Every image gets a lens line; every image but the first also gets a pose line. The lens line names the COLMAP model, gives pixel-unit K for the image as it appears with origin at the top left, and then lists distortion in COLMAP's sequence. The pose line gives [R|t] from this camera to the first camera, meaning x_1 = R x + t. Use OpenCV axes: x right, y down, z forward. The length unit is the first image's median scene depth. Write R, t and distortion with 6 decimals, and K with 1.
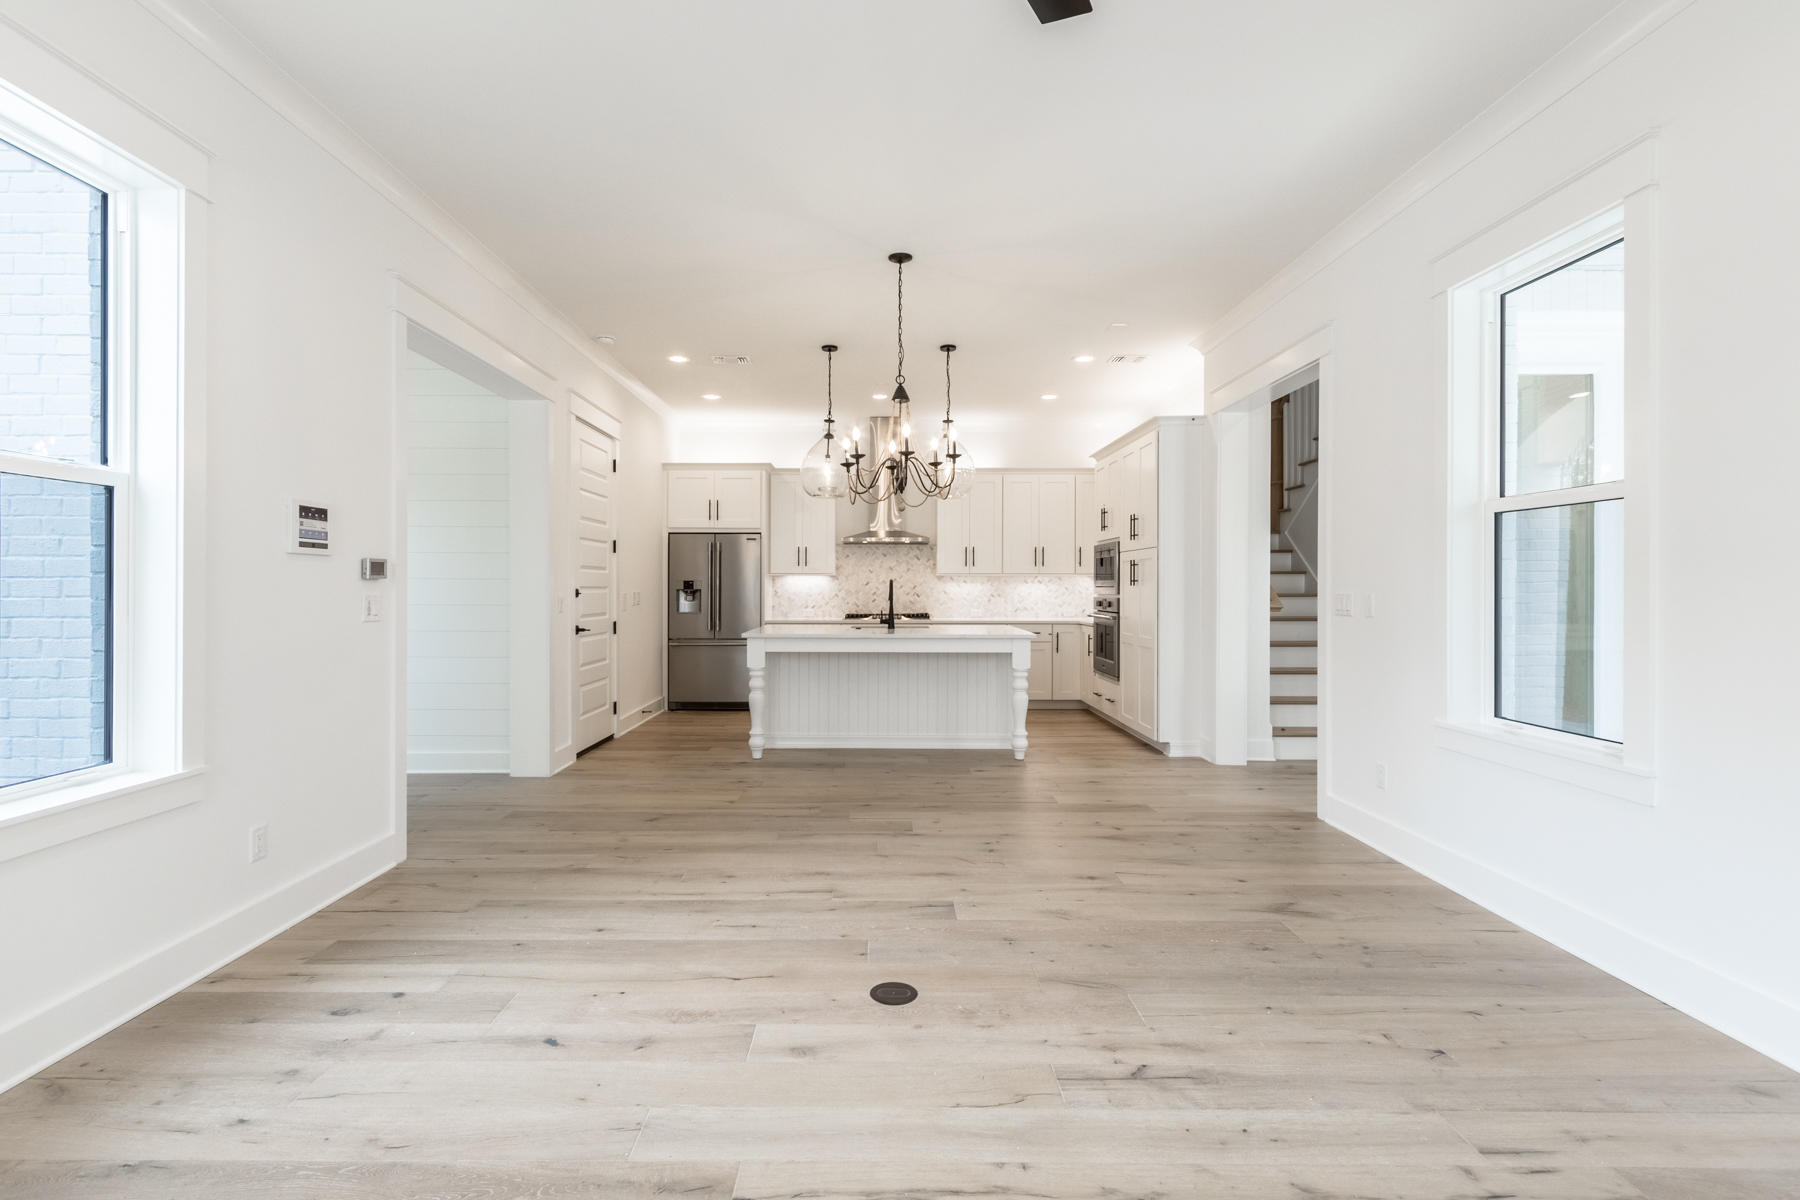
lens RADIAL K [[842.7, 0, 899.5], [0, 842.7, 602.6], [0, 0, 1]] dist [0.002615, -0.001328]
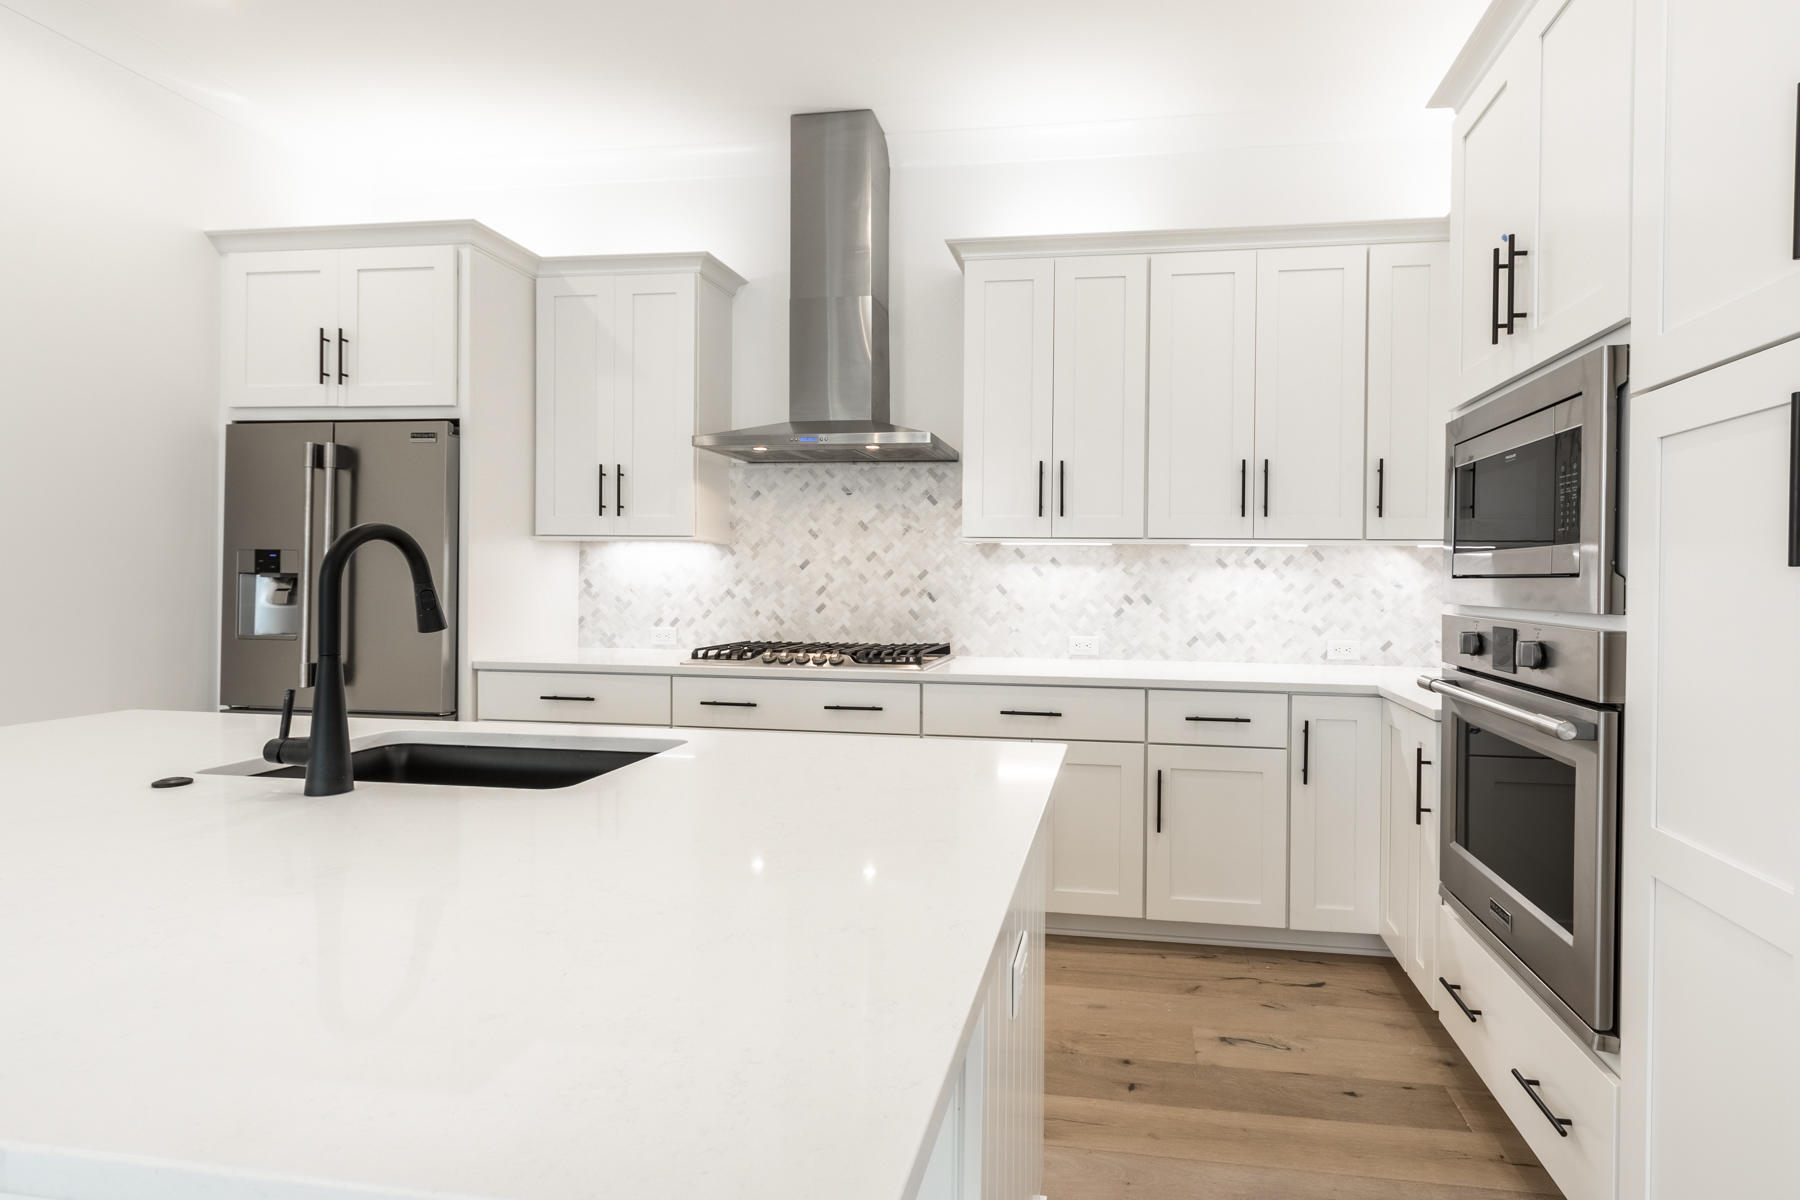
lens RADIAL K [[885.8, 0, 1017.8], [0, 885.8, 585.6], [0, 0, 1]] dist [0.008686, 0.002075]
pose [[0.988598, 0.011400, -0.150146, 0.129386], [-0.012974, 0.999871, -0.009503, -0.010817], [0.150018, 0.011343, 0.988618, 0.652433]]
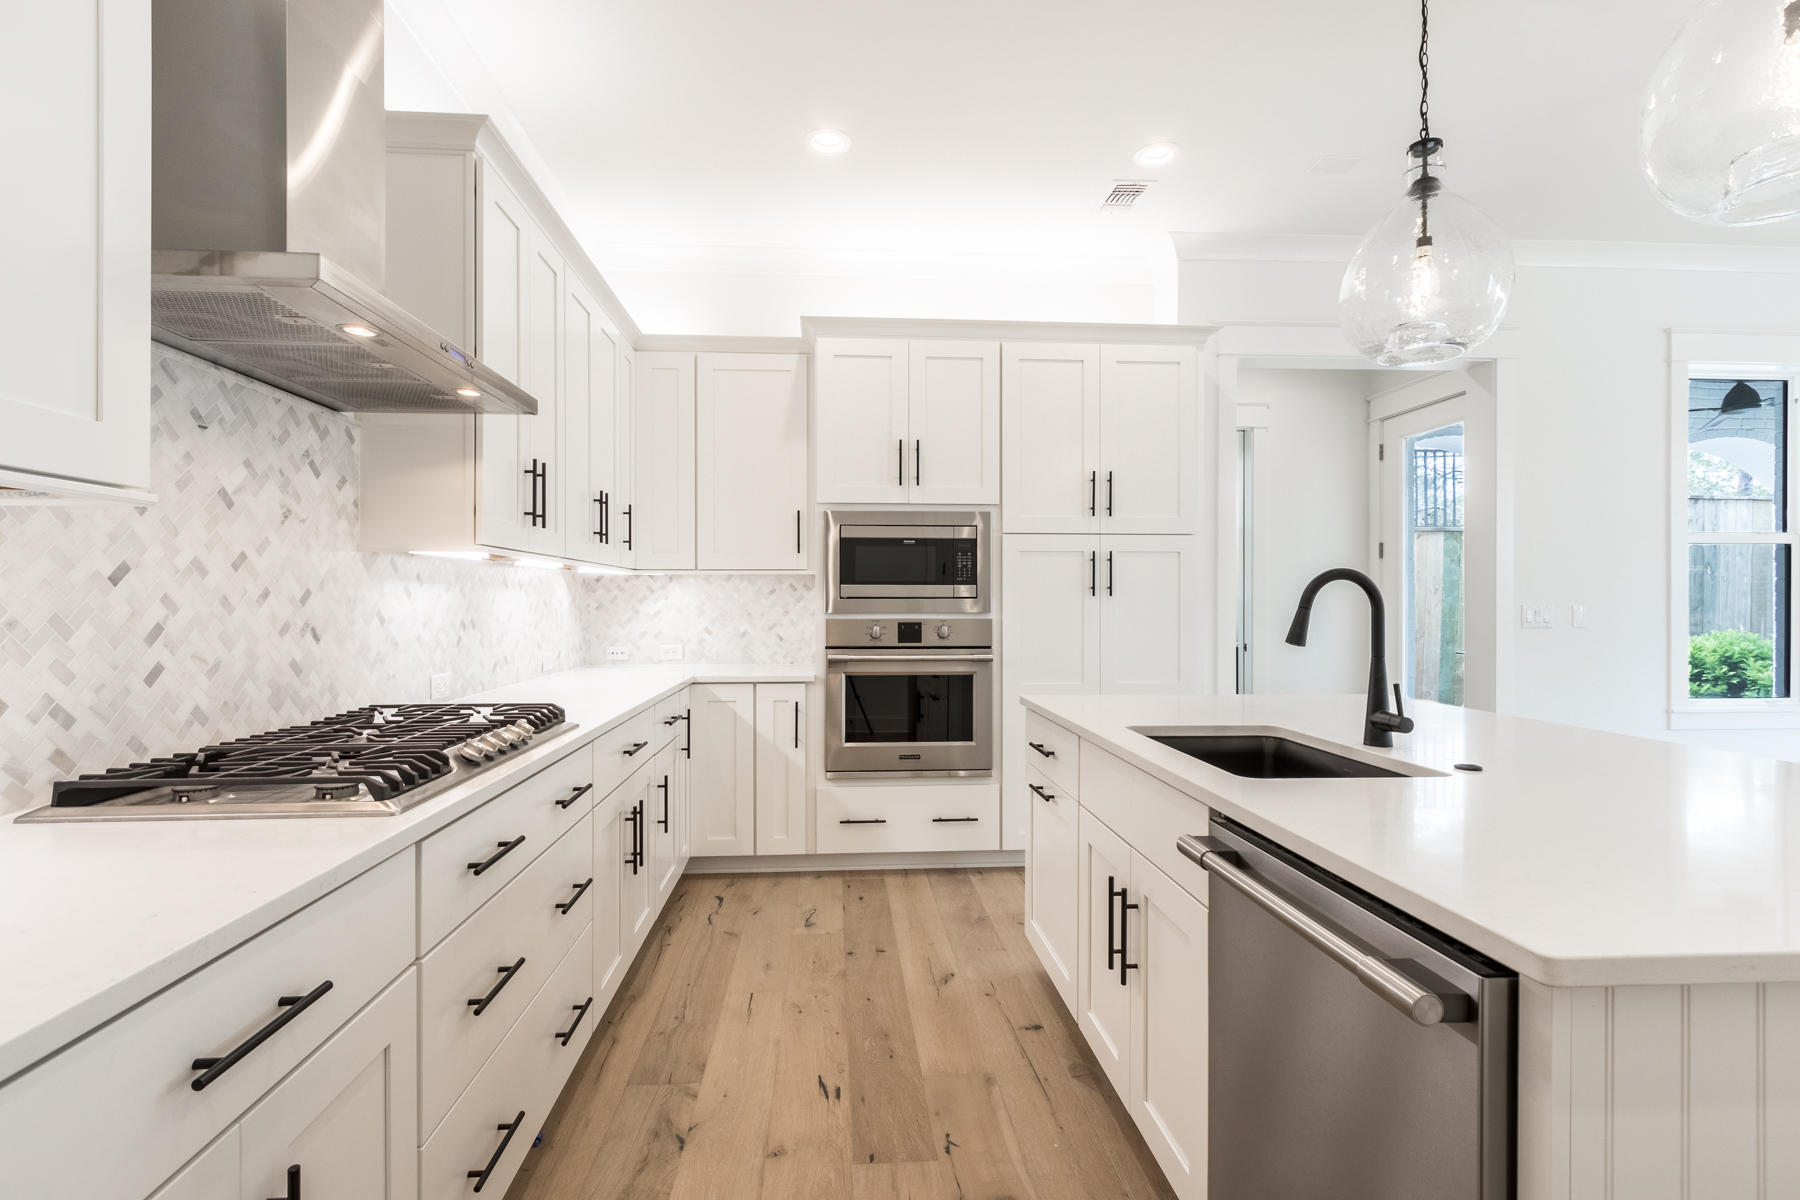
lens RADIAL K [[842.7, 0, 906.2], [0, 842.7, 607.0], [0, 0, 1]] dist [0.002615, -0.001328]
pose [[-0.063877, -0.007512, 0.997930, -0.224432], [0.017313, 0.999813, 0.008634, -0.015925], [-0.997808, 0.017828, -0.063735, 0.919279]]
